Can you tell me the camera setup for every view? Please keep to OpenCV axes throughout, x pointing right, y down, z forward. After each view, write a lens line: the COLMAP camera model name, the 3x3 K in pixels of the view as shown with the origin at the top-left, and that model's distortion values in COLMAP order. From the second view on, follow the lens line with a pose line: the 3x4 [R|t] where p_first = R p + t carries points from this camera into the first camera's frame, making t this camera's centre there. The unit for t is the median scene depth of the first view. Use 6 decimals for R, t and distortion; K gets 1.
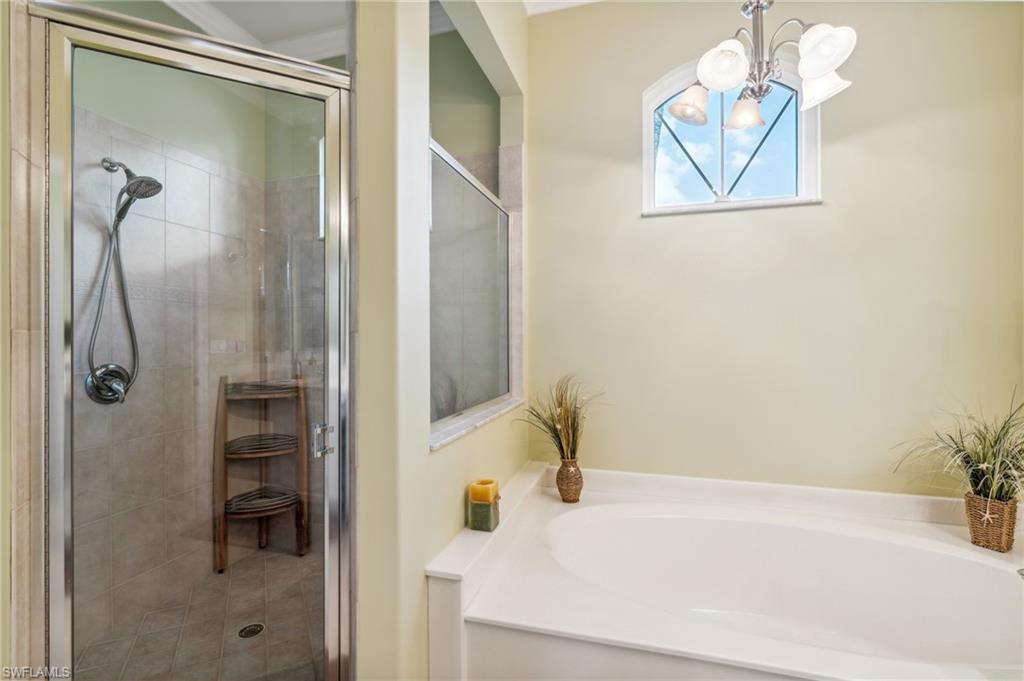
lens RADIAL K [[457.4, 0, 511.2], [0, 457.4, 338.9], [0, 0, 1]] dist [-0.009376, 0.002252]
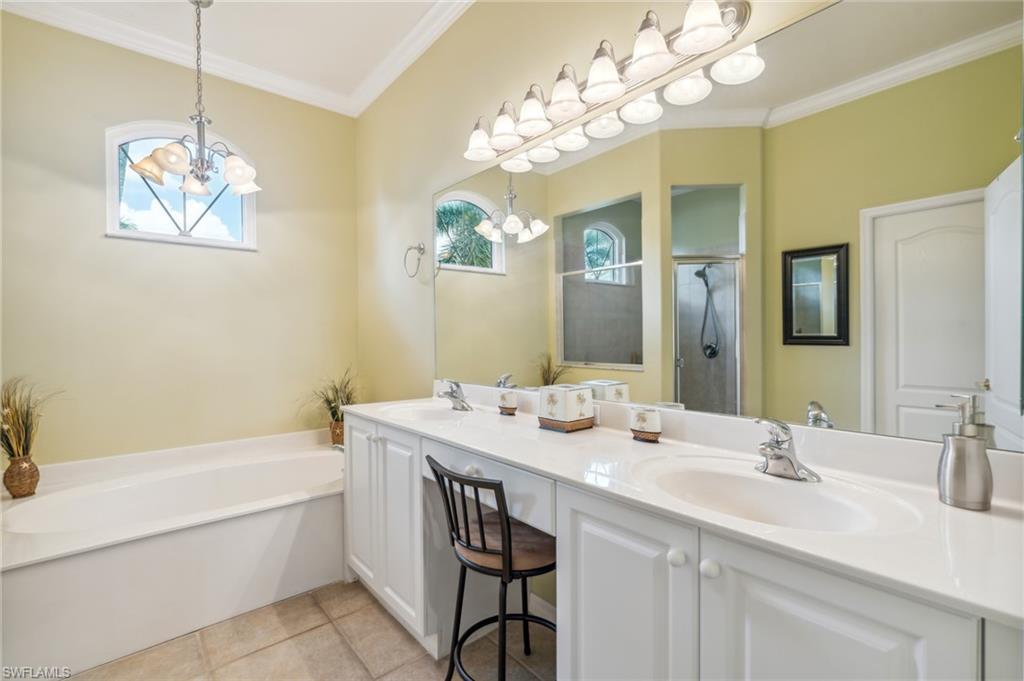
lens RADIAL K [[457.4, 0, 511.0], [0, 457.4, 343.3], [0, 0, 1]] dist [-0.009376, 0.002252]
pose [[0.544295, -0.013015, 0.838793, -0.131835], [0.008994, 0.999913, 0.009679, 0.002687], [-0.838845, 0.002275, 0.544365, -0.516828]]
